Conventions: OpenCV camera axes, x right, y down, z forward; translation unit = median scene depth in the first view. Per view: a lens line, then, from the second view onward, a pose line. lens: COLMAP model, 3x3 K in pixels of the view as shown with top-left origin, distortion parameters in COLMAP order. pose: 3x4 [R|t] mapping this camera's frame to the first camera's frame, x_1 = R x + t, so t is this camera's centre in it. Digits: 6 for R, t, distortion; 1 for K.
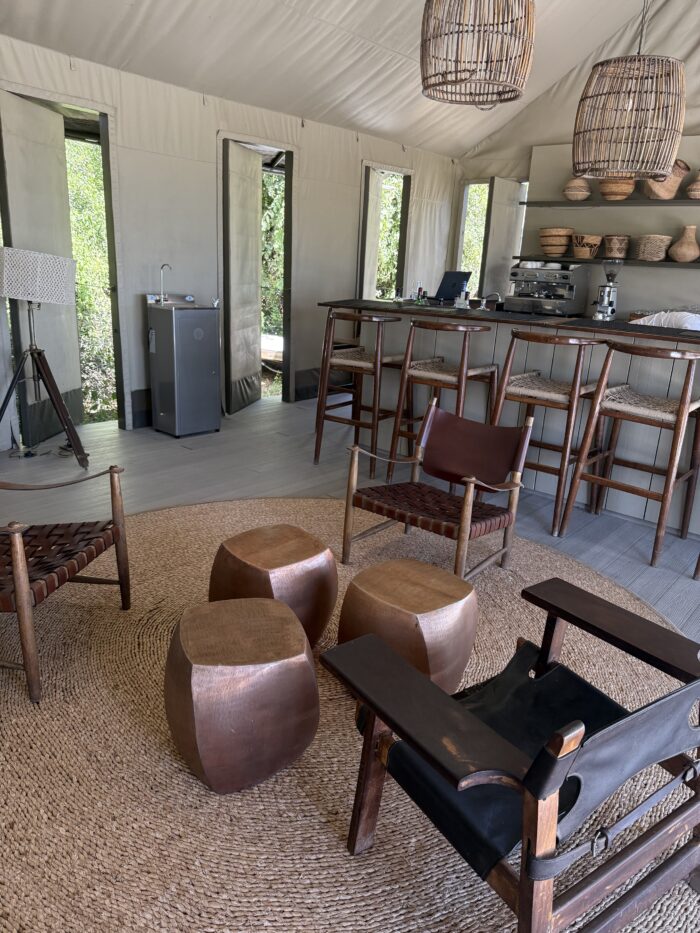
lens RADIAL K [[677.6, 0, 330.8], [0, 677.6, 482.2], [0, 0, 1]] dist [-0.003590, -0.028608]
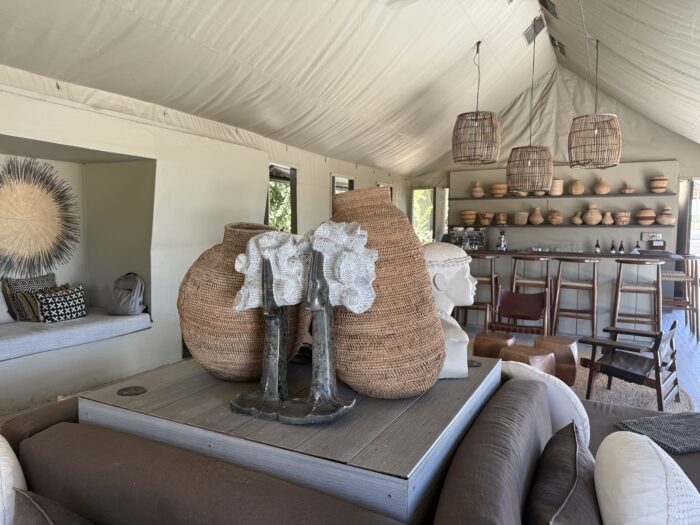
lens RADIAL K [[508.4, 0, 350.0], [0, 508.4, 262.5], [0, 0, 1]] dist [-0.003590, -0.028608]
pose [[0.969946, -0.061694, 0.235371, -0.374785], [0.117188, 0.966187, -0.229674, 0.071239], [-0.213243, 0.250354, 0.944378, -0.294632]]
